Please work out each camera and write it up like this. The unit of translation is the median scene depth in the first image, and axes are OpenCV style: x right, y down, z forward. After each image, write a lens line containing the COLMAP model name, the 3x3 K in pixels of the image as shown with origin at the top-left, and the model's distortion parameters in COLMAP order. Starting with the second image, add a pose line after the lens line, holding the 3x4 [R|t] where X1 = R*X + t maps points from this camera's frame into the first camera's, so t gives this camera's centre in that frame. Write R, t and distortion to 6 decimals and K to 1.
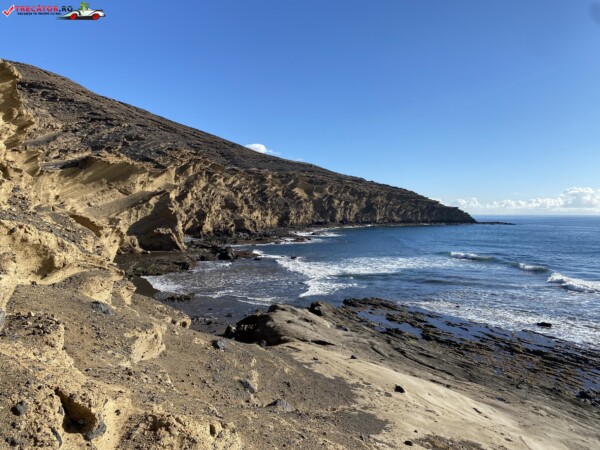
lens RADIAL K [[455.1, 0, 297.0], [0, 455.1, 219.3], [0, 0, 1]] dist [0.025841, -0.042150]
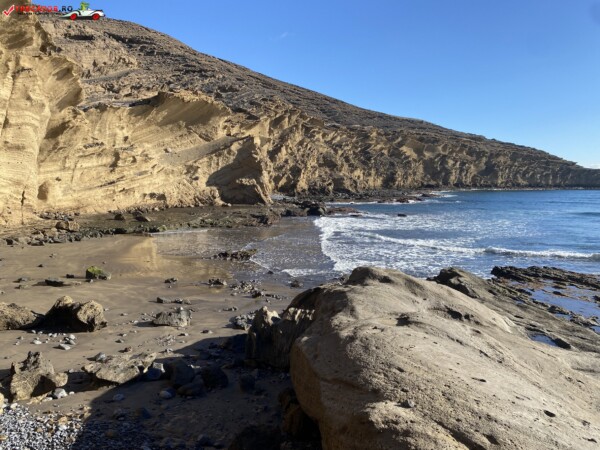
lens RADIAL K [[454.3, 0, 287.5], [0, 454.3, 222.1], [0, 0, 1]] dist [0.072225, -0.114449]
pose [[0.969671, 0.023942, -0.243240, -0.003046], [-0.005128, 0.996965, 0.077688, 0.020512], [0.244362, -0.074084, 0.966850, 0.104826]]
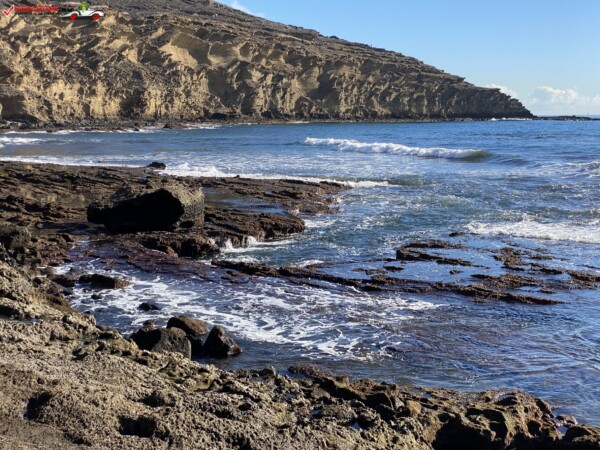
lens RADIAL K [[896.8, 0, 302.6], [0, 896.8, 215.5], [0, 0, 1]] dist [0.114486, -0.130786]
pose [[0.997869, -0.009795, 0.064515, 0.151020], [0.003402, 0.995133, 0.098478, 0.040198], [-0.065166, -0.098049, 0.993046, -0.049478]]
